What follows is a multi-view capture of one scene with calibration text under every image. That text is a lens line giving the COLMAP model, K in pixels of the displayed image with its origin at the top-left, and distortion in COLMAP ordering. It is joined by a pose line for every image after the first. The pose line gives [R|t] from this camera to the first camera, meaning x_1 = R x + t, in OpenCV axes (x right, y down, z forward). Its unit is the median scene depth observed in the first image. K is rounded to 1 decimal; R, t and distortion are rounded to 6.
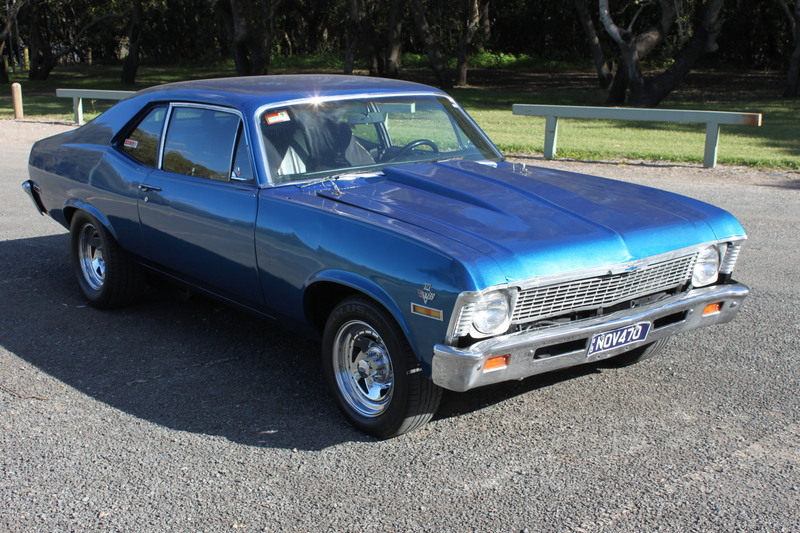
lens RADIAL K [[1149.9, 0, 400.5], [0, 1149.9, 270.3], [0, 0, 1]] dist [-0.053519, 0.000000]
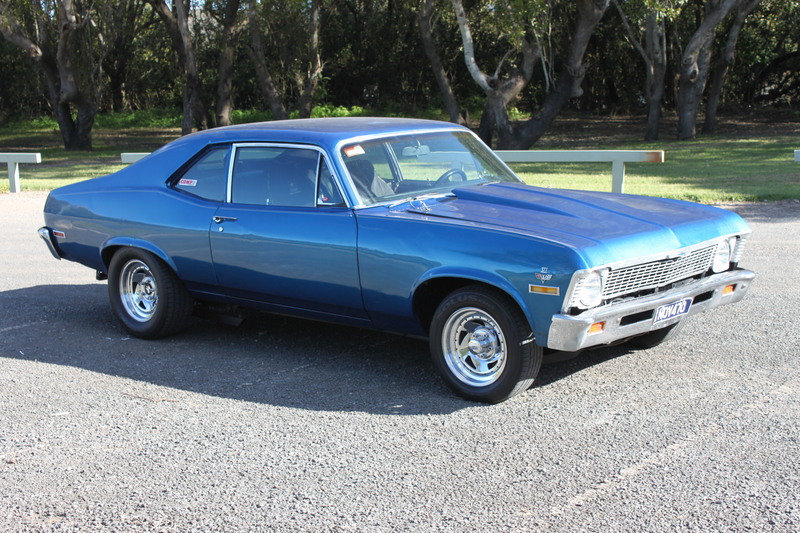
lens RADIAL K [[1344.3, 0, 399.3], [0, 1344.3, 263.6], [0, 0, 1]] dist [-0.028743, 0.000000]
pose [[0.983294, -0.044658, 0.176461, -0.338627], [0.057493, 0.996007, -0.068301, 0.084713], [-0.172707, 0.077306, 0.981935, -0.376490]]
